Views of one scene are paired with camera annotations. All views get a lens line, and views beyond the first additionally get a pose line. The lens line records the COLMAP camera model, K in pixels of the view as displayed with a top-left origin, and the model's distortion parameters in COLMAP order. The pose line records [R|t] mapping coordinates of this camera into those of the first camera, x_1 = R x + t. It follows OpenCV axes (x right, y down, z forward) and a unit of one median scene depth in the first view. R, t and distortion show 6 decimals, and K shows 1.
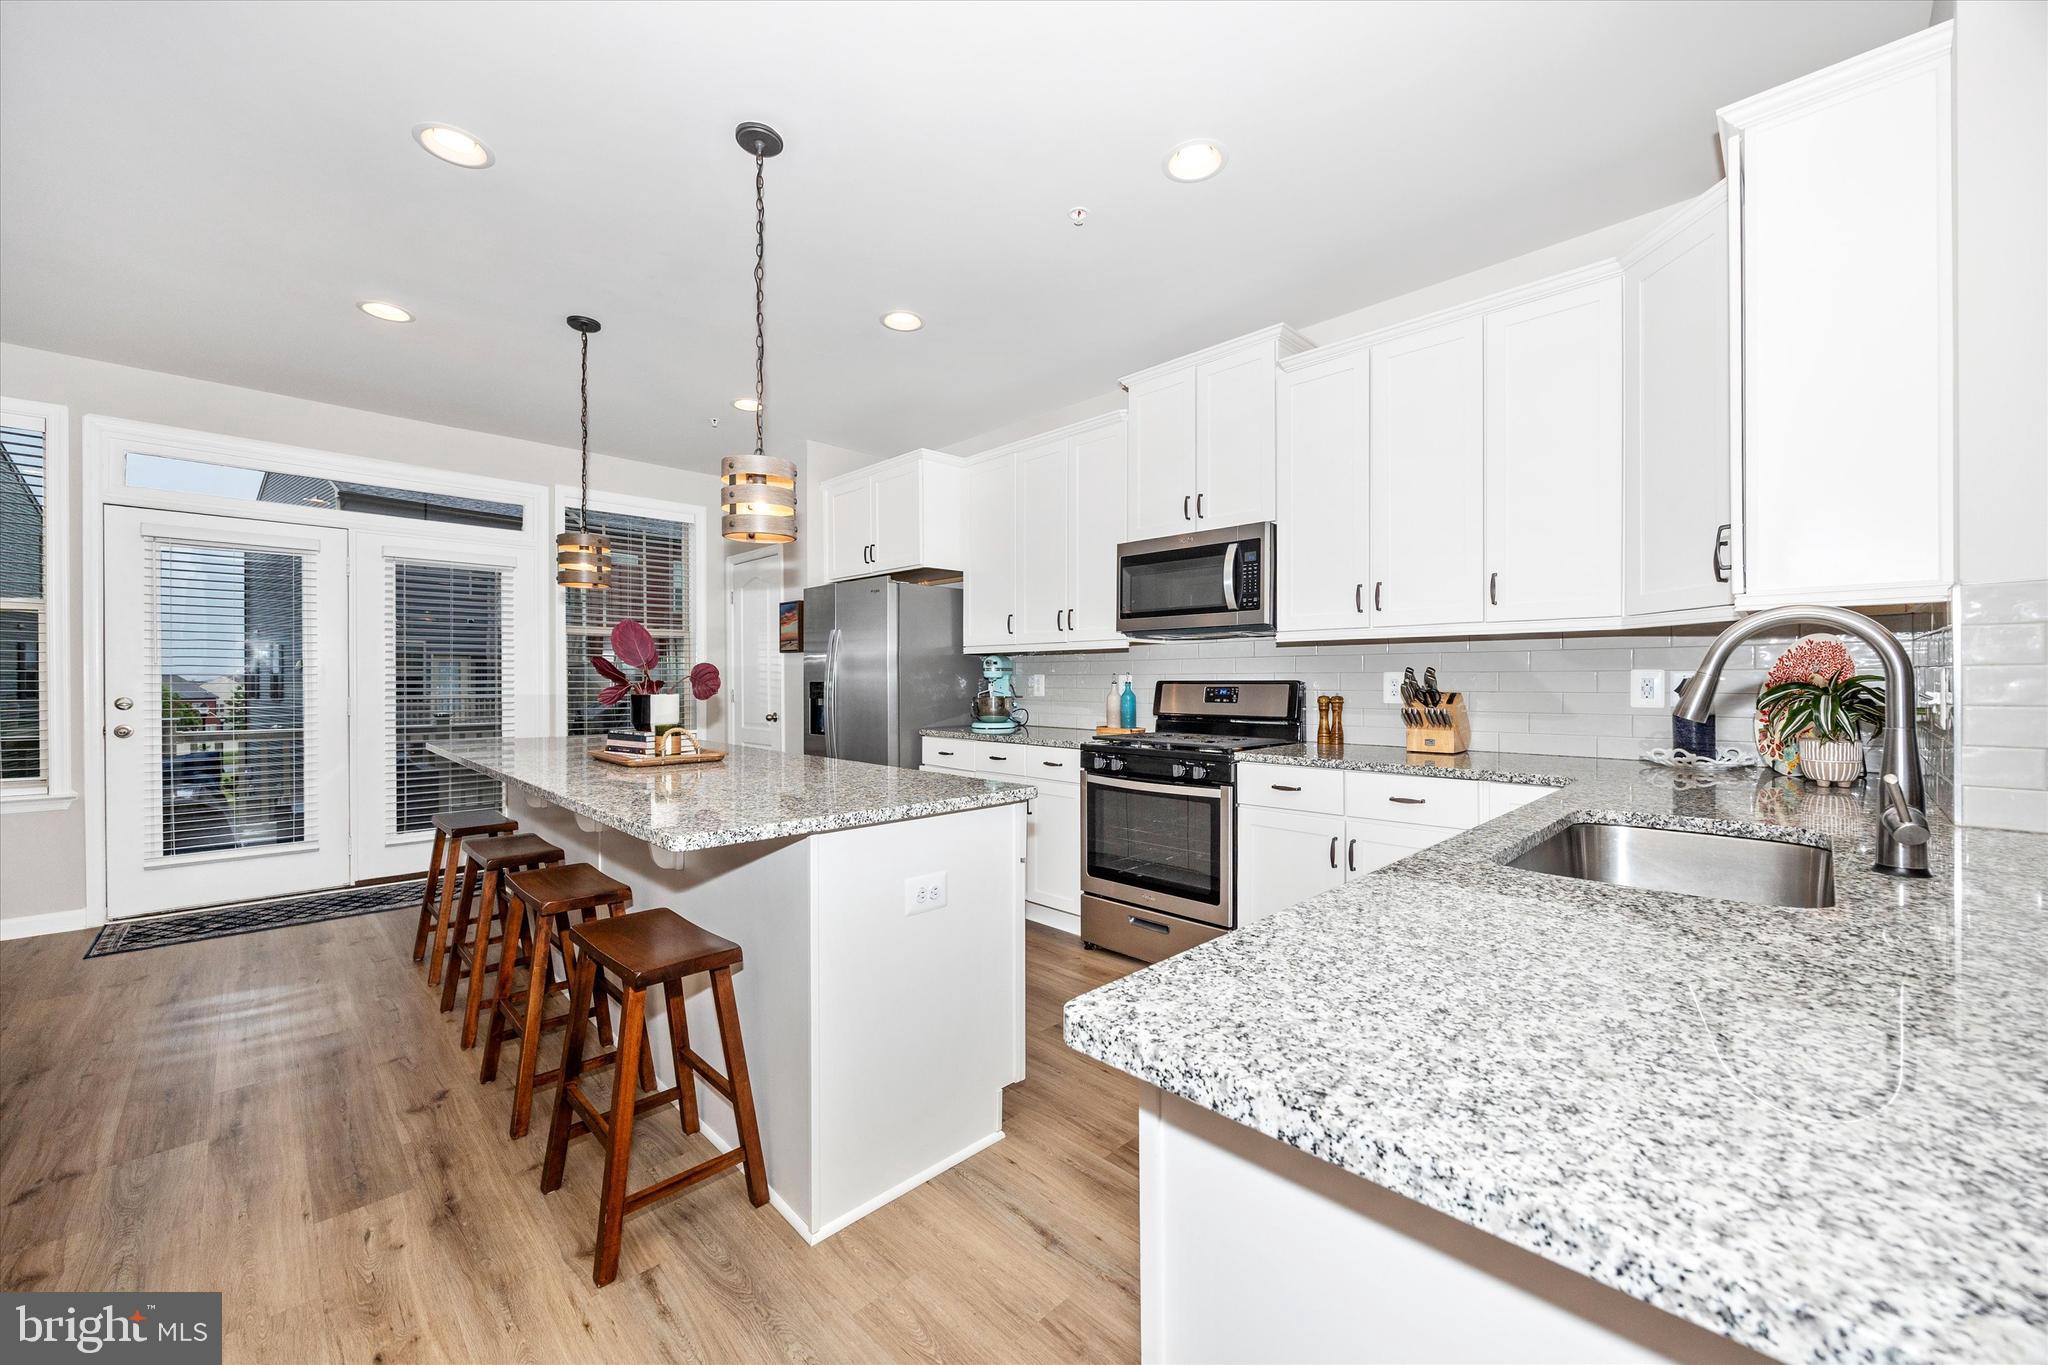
lens RADIAL K [[780.3, 0, 1035.1], [0, 780.3, 686.3], [0, 0, 1]] dist [-0.000268, -0.000717]
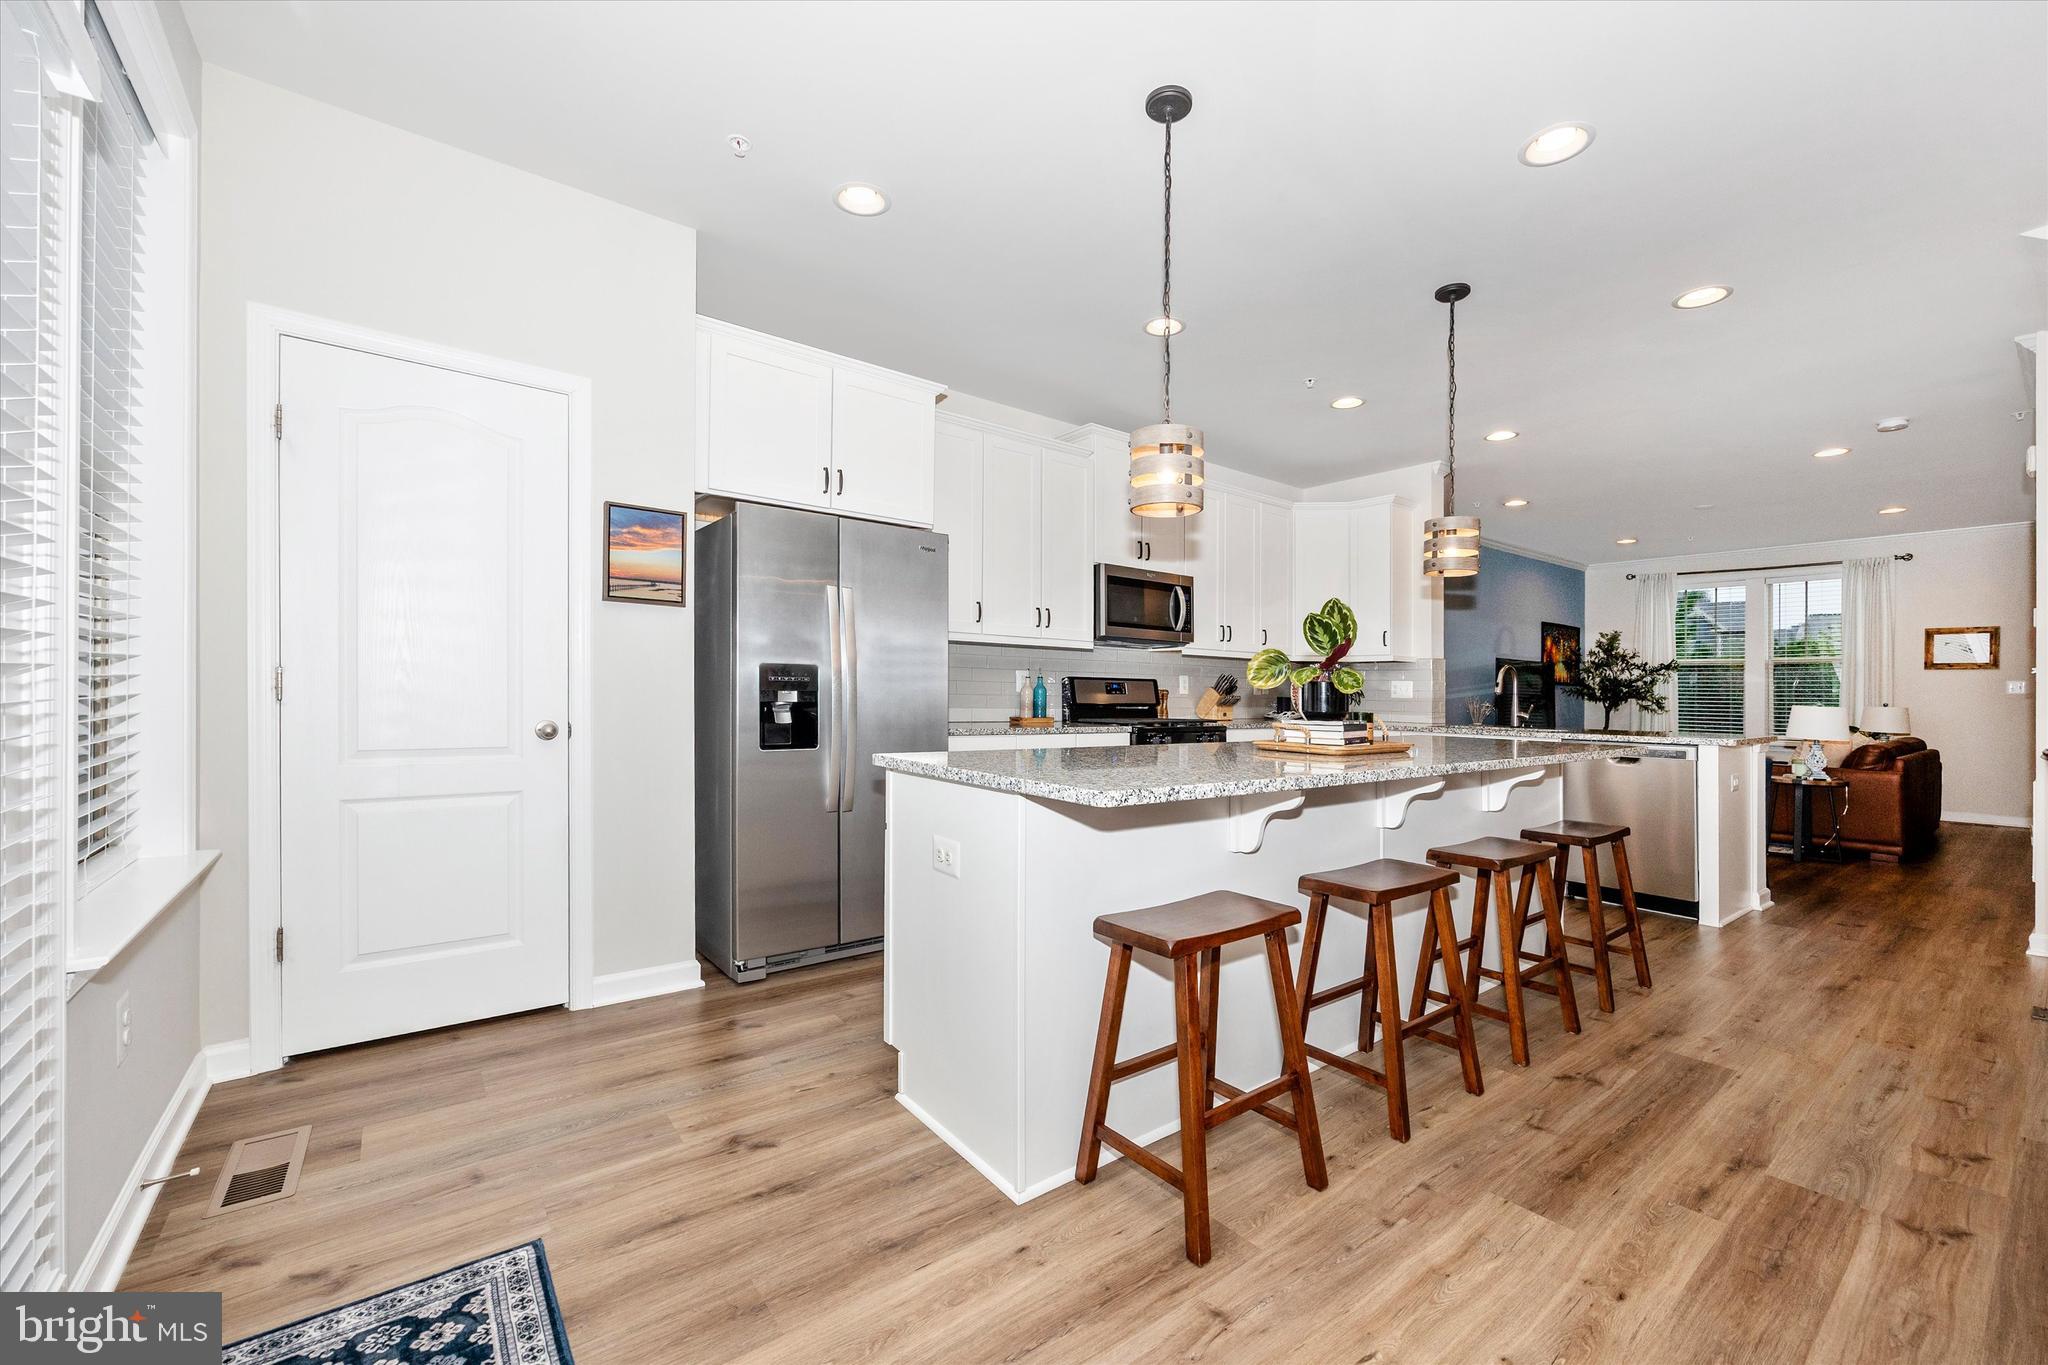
lens RADIAL K [[810.6, 0, 1023.1], [0, 810.6, 687.9], [0, 0, 1]] dist [0.000682, 0.000061]
pose [[0.139606, 0.008808, 0.990168, -1.530049], [-0.010489, 0.999917, -0.007416, 0.028619], [-0.990152, -0.009350, 0.139687, 1.247517]]
